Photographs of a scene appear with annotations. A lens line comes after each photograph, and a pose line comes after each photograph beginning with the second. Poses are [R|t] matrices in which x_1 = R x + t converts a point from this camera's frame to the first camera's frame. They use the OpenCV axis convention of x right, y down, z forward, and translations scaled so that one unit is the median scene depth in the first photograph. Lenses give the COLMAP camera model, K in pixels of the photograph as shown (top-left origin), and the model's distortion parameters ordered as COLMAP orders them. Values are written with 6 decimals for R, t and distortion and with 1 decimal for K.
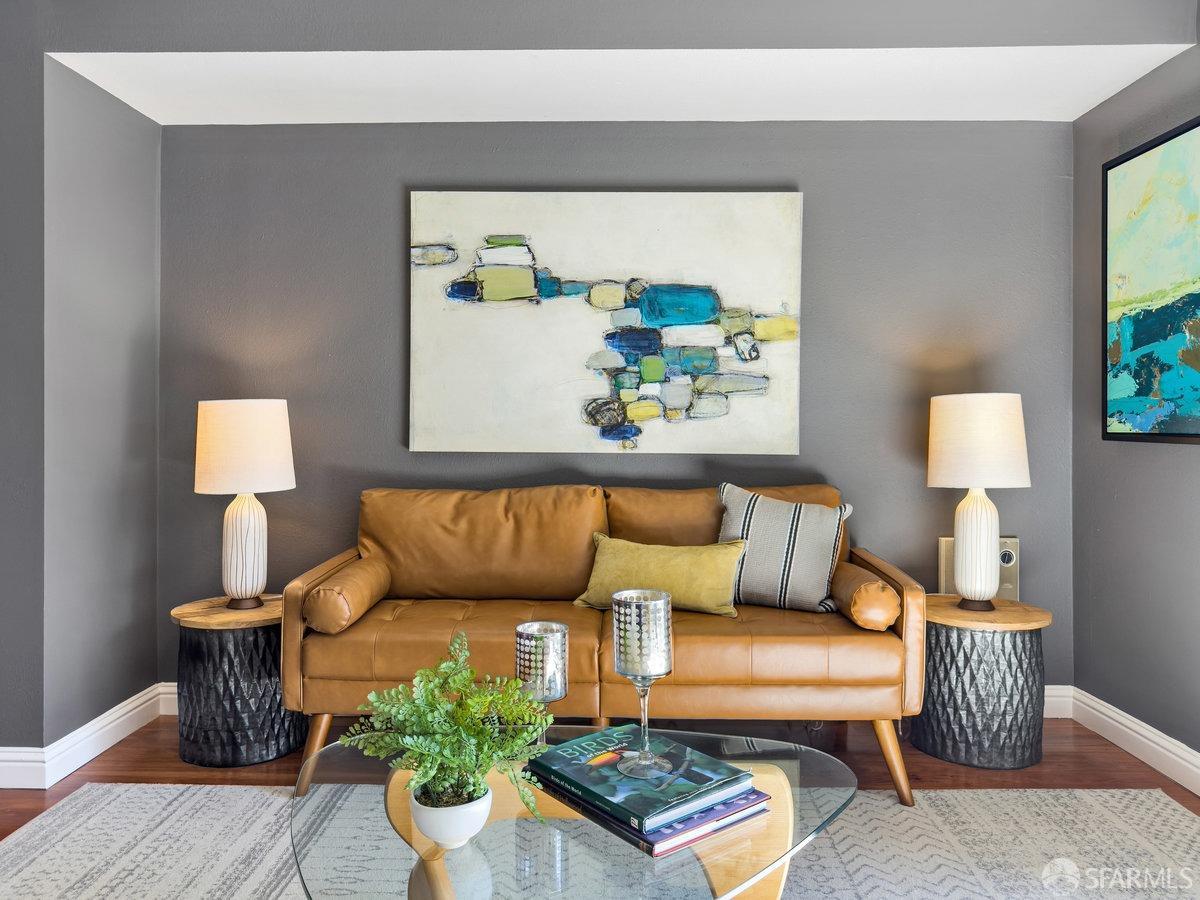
lens RADIAL K [[863.9, 0, 590.1], [0, 863.9, 433.0], [0, 0, 1]] dist [-0.013918, 0.006555]
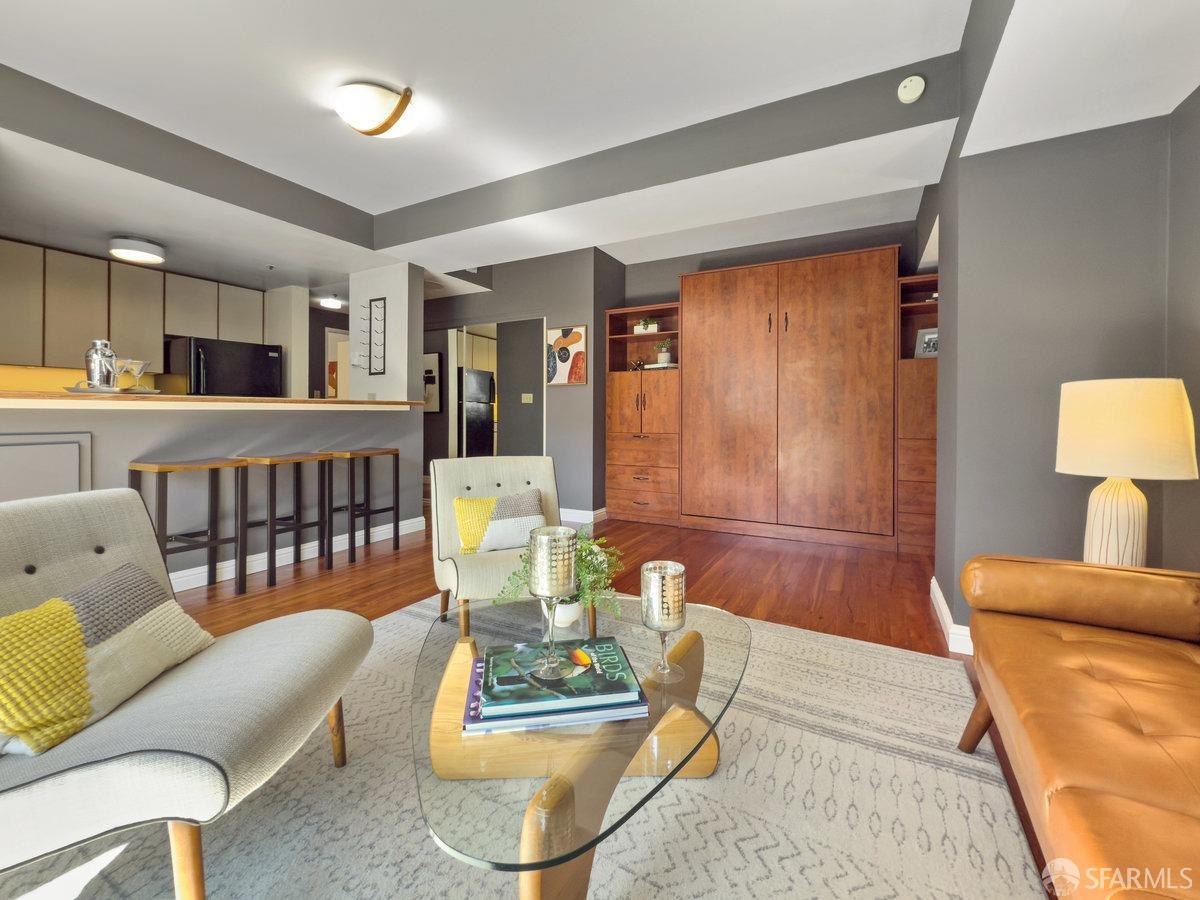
lens RADIAL K [[491.2, 0, 600.1], [0, 491.2, 416.5], [0, 0, 1]] dist [-0.002175, -0.000560]
pose [[-0.463510, 0.004676, -0.886079, 0.332786], [-0.018945, 0.999705, 0.015186, 0.004520], [0.885889, 0.023825, -0.463285, 0.695637]]
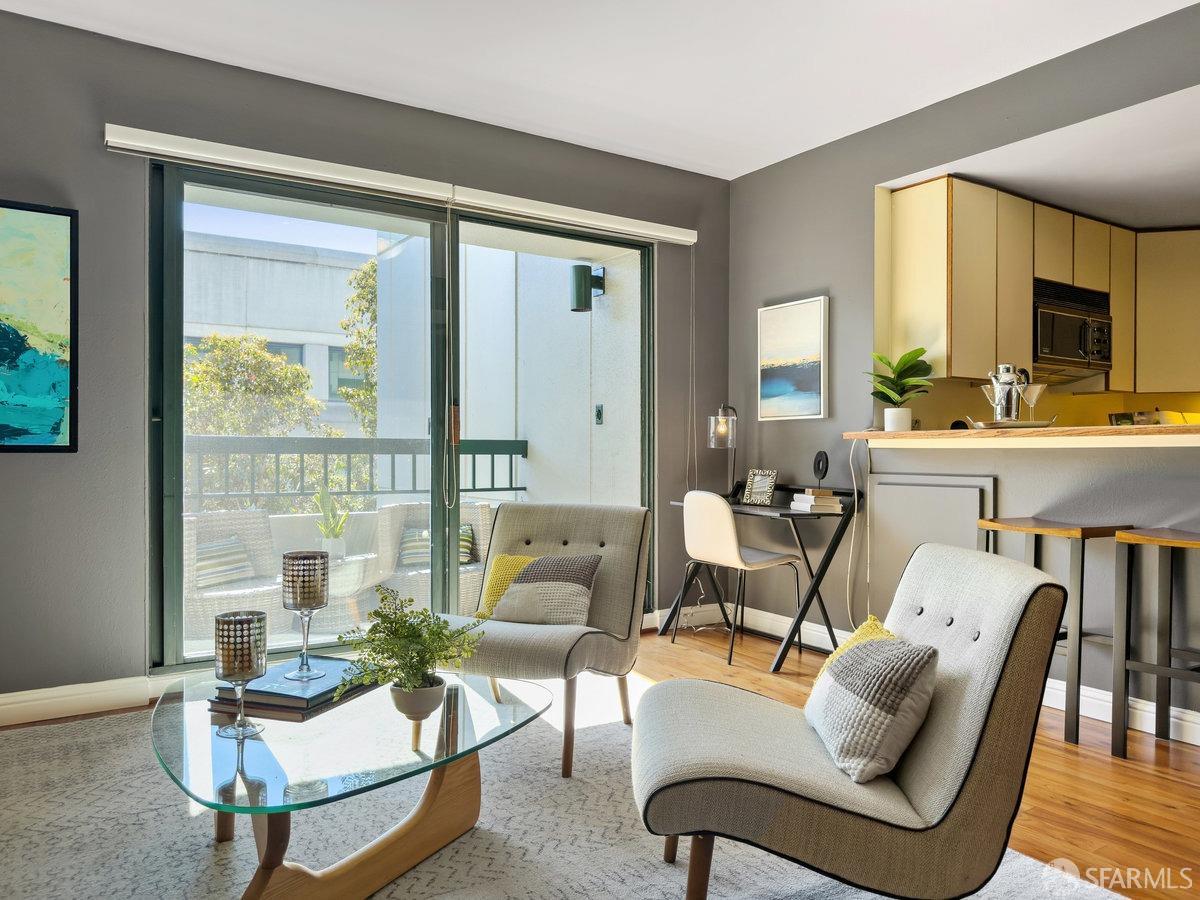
lens RADIAL K [[863.9, 0, 605.2], [0, 863.9, 458.1], [0, 0, 1]] dist [-0.013918, 0.006555]
pose [[-0.568901, -0.003670, 0.822398, -0.675814], [0.011785, 0.999851, 0.012614, 0.012844], [-0.822321, 0.016868, -0.568773, 0.695508]]
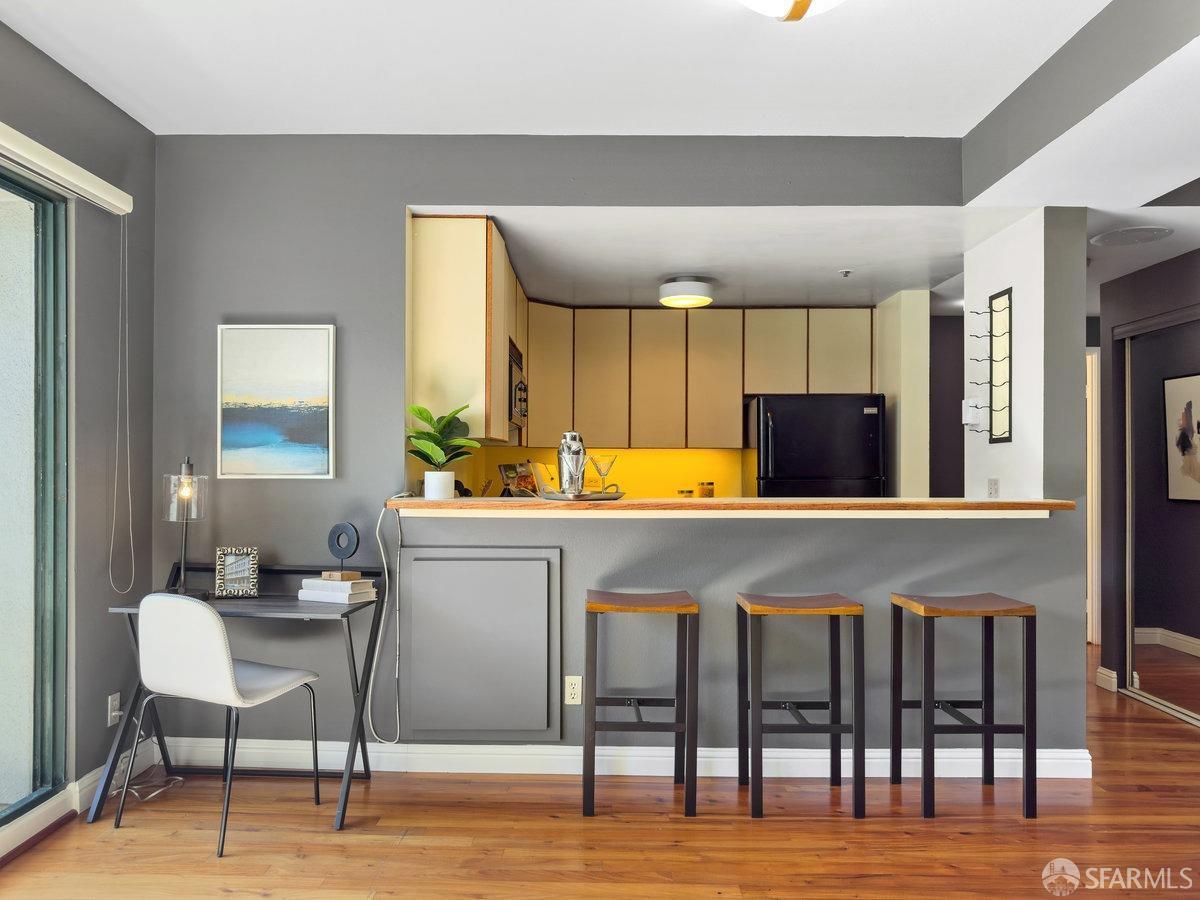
lens RADIAL K [[863.9, 0, 599.9], [0, 863.9, 460.6], [0, 0, 1]] dist [-0.013918, 0.006555]
pose [[-0.999950, -0.002634, -0.009683, -0.038246], [-0.002721, 0.999955, 0.009042, -0.067366], [0.009658, 0.009068, -0.999912, 0.717734]]
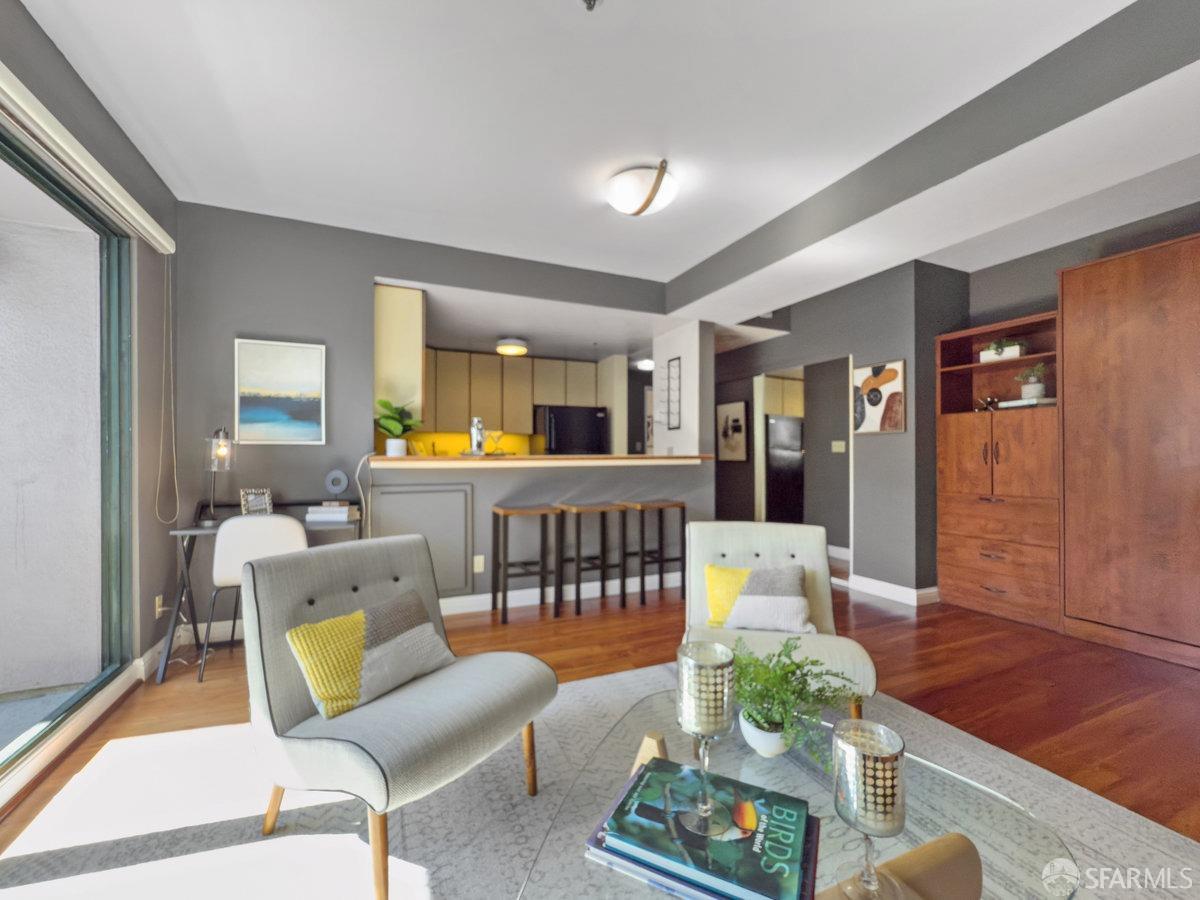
lens RADIAL K [[491.2, 0, 602.4], [0, 491.2, 453.5], [0, 0, 1]] dist [-0.002175, -0.000560]
pose [[-0.905269, 0.001183, -0.424836, 0.214668], [-0.005365, 0.999885, 0.014217, -0.030306], [0.424804, 0.015150, -0.905159, 0.743382]]
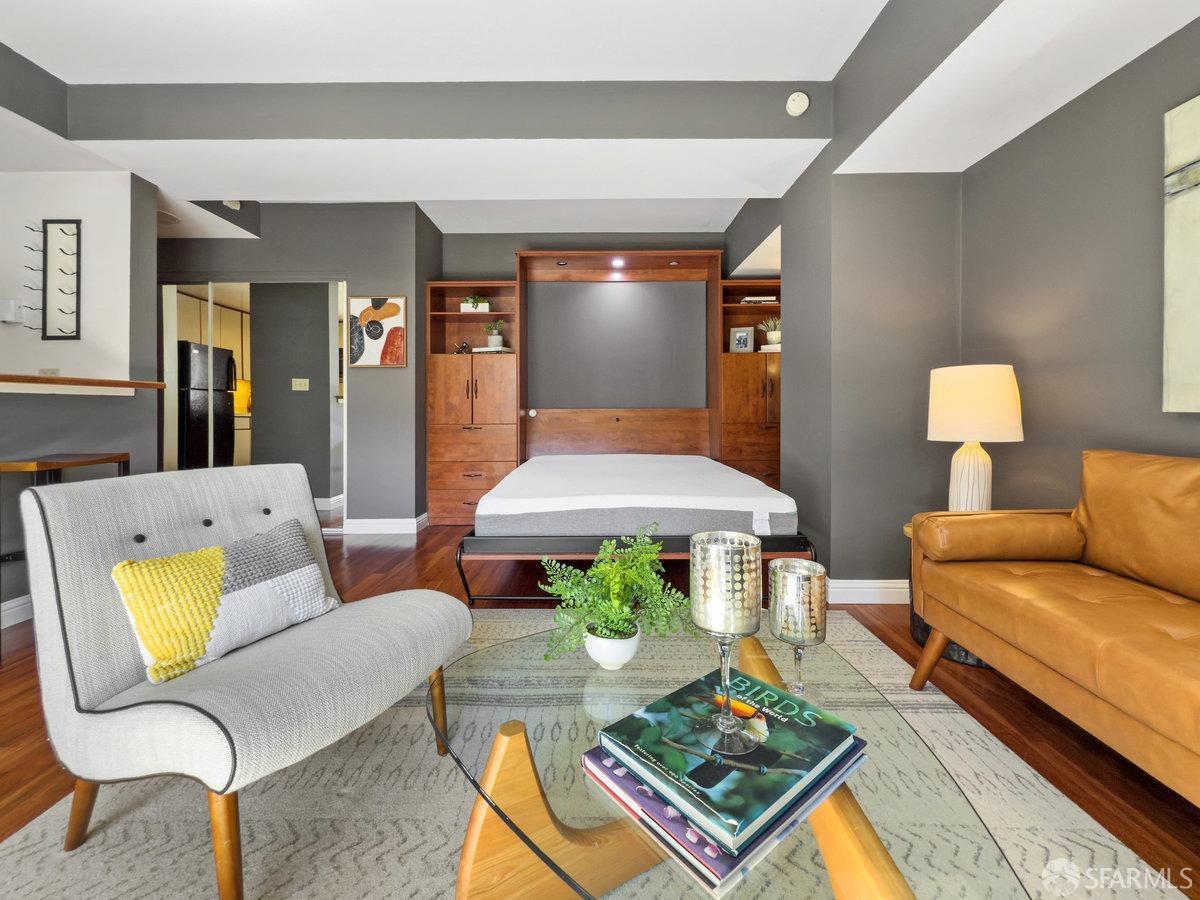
lens RADIAL K [[491.2, 0, 597.1], [0, 491.2, 413.8], [0, 0, 1]] dist [-0.002175, -0.000560]
pose [[0.012996, 0.010179, -0.999864, 0.281881], [-0.017114, 0.999804, 0.009956, 0.028458], [0.999769, 0.016982, 0.013168, 0.429446]]
